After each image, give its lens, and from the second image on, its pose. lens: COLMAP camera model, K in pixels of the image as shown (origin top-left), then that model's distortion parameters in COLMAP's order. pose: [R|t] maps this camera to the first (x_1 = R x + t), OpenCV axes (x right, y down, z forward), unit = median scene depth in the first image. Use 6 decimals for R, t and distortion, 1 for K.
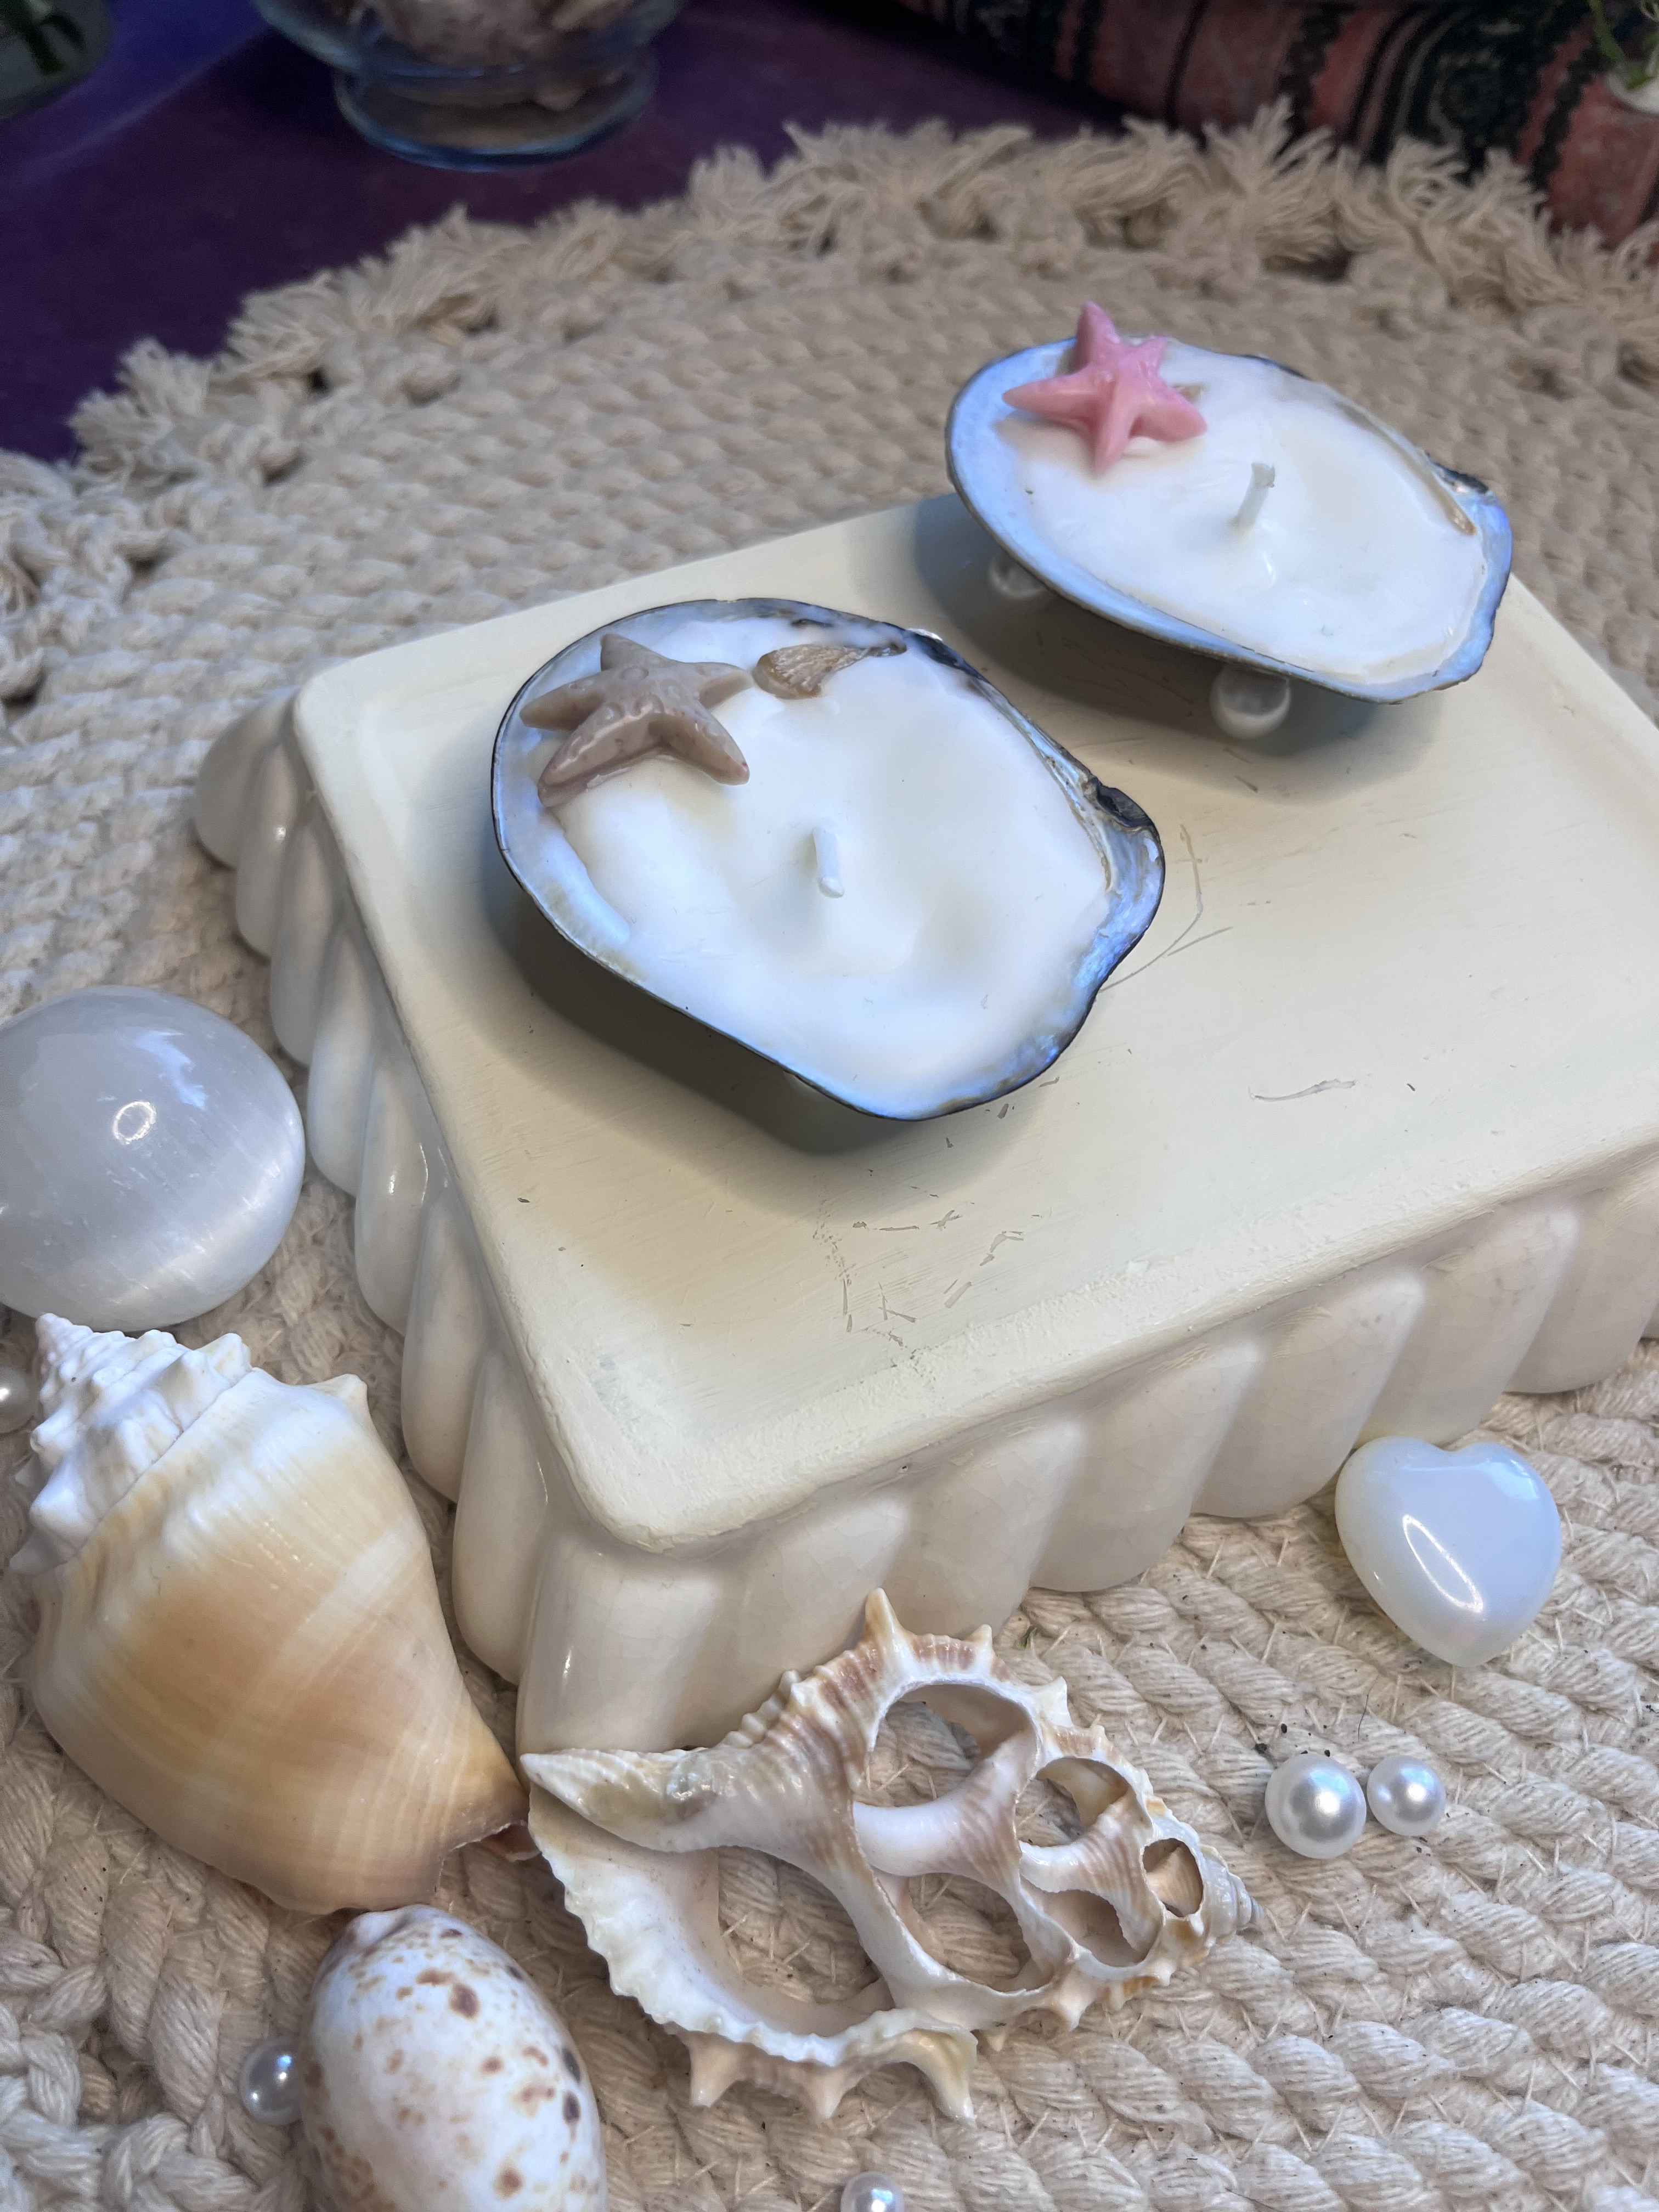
lens RADIAL K [[1771.5, 0, 806.1], [0, 1771.5, 1098.1], [0, 0, 1]] dist [0.027362, -0.100046]
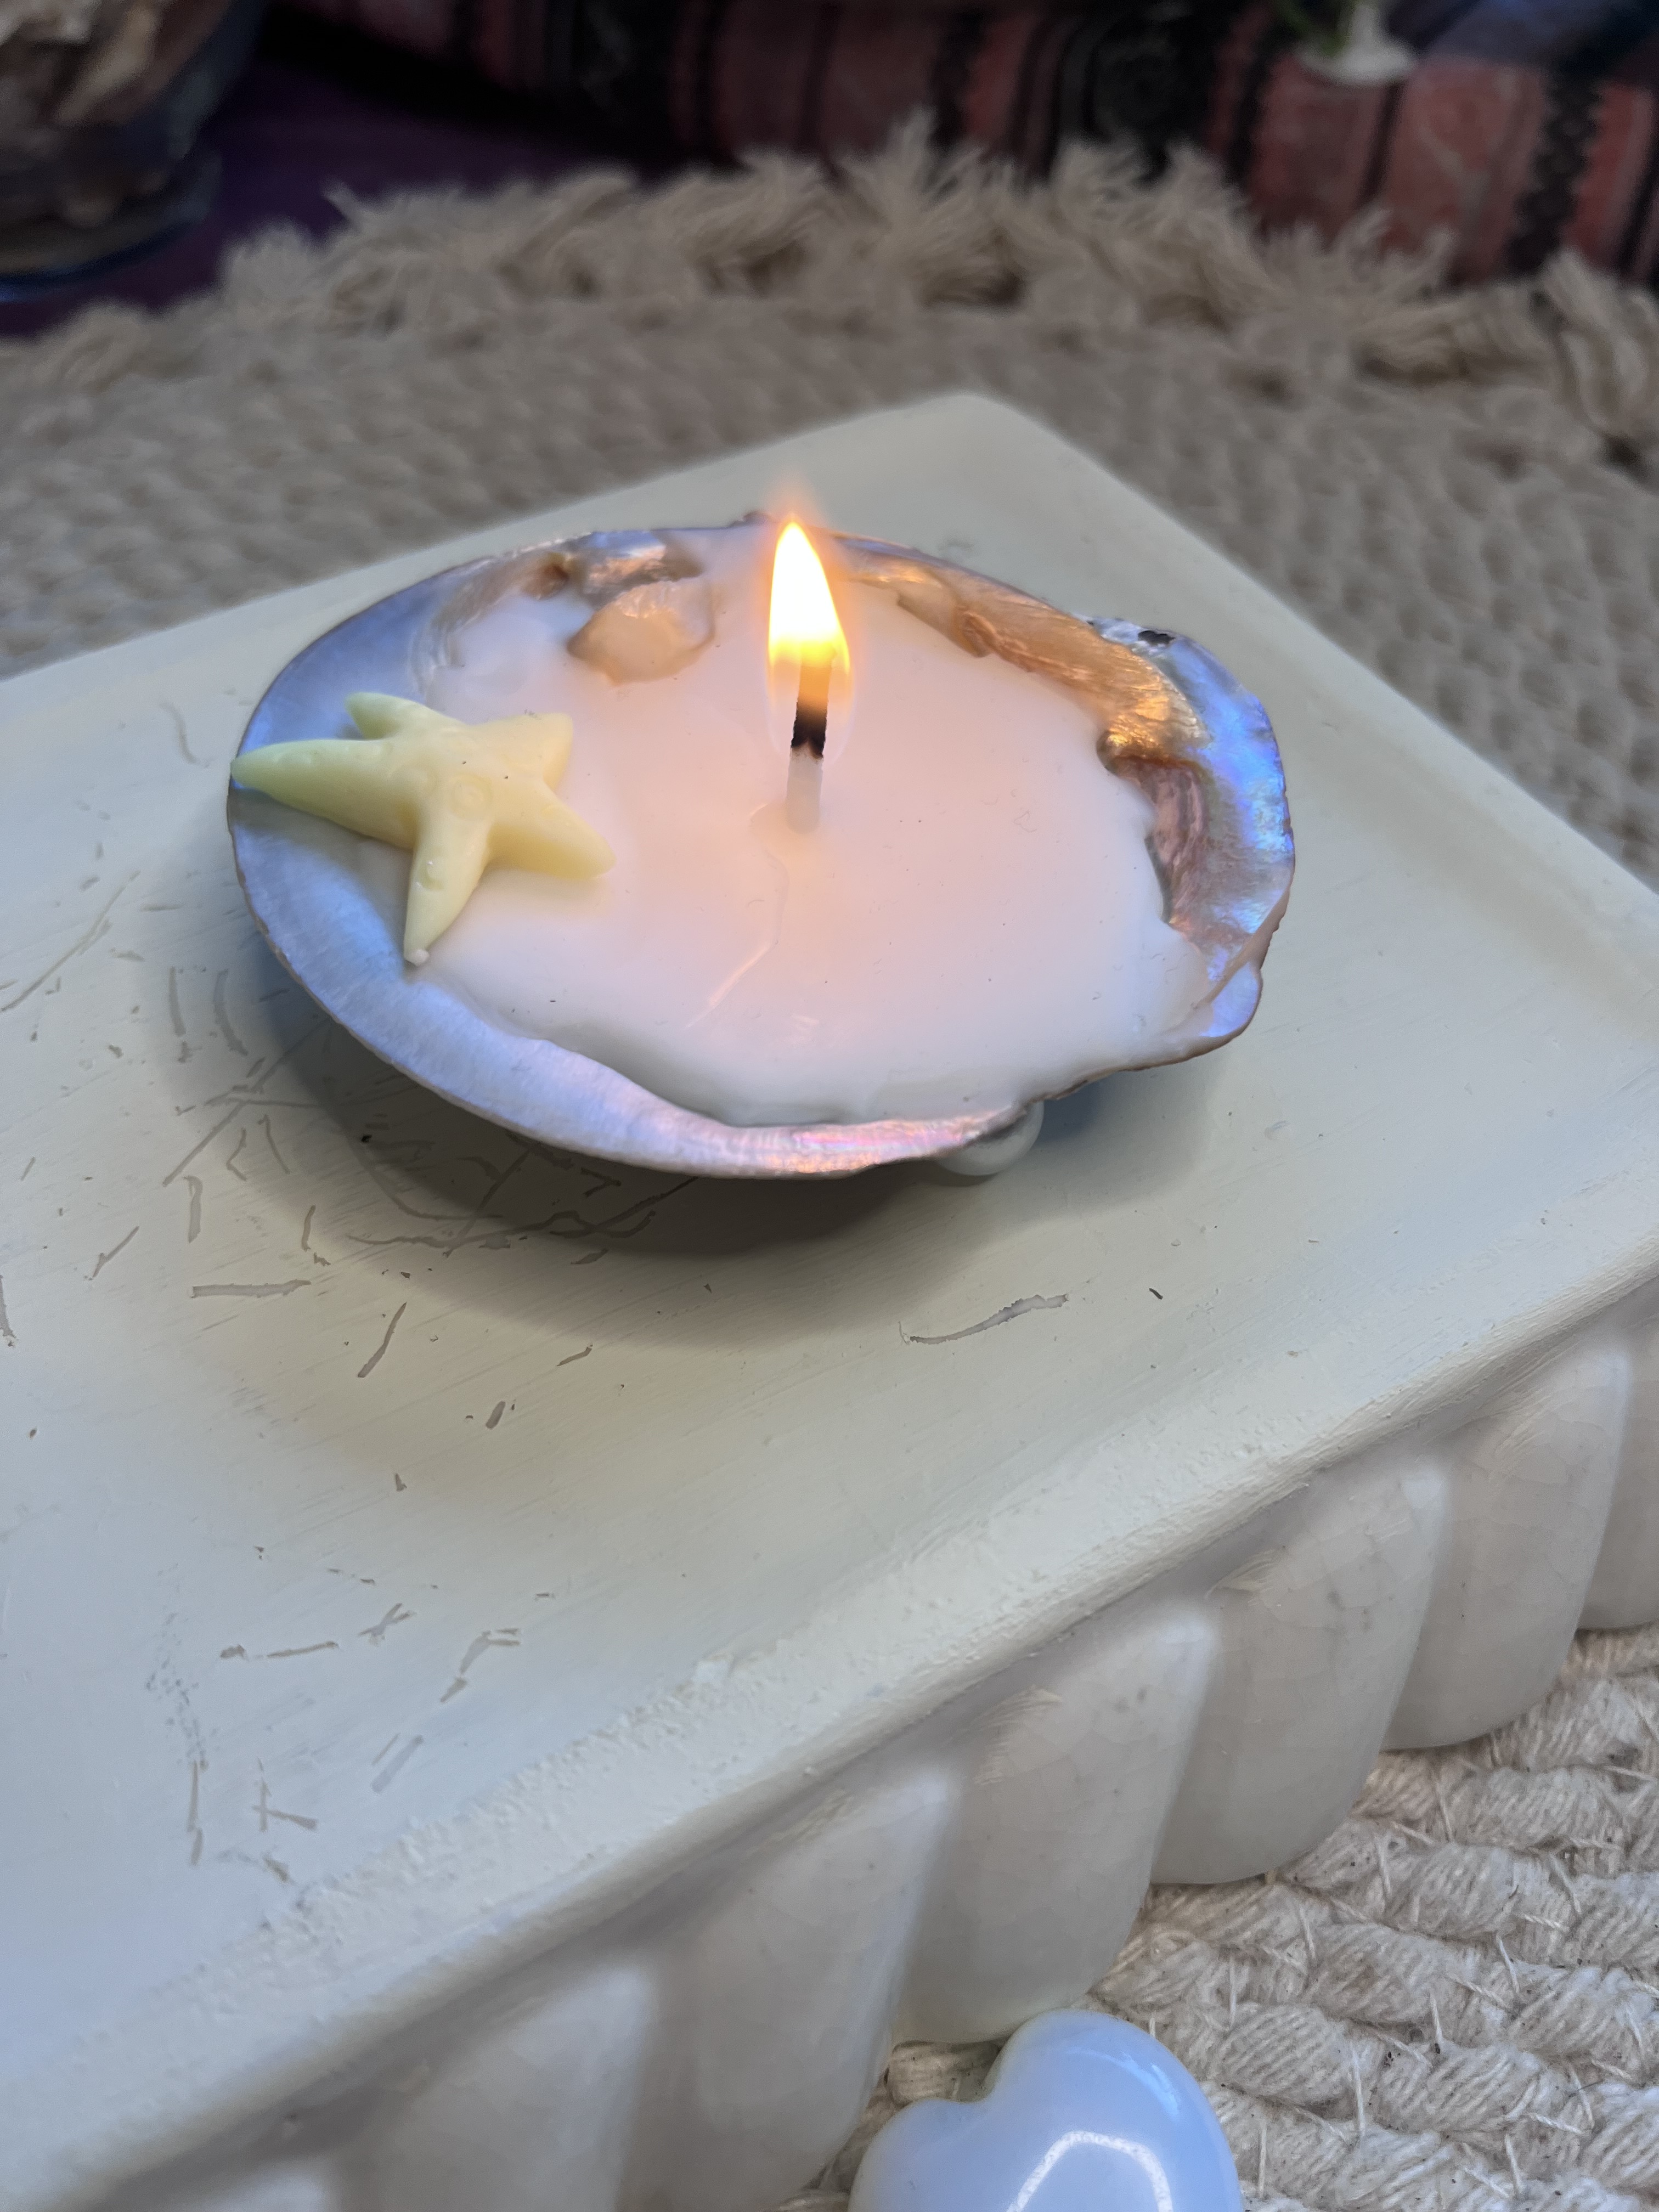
lens RADIAL K [[1771.5, 0, 806.1], [0, 1771.5, 1098.1], [0, 0, 1]] dist [0.027362, -0.100046]
pose [[0.992118, -0.109233, 0.061408, 0.120830], [0.115867, 0.986283, -0.117563, -0.010007], [-0.047724, 0.123752, 0.991165, 0.240919]]
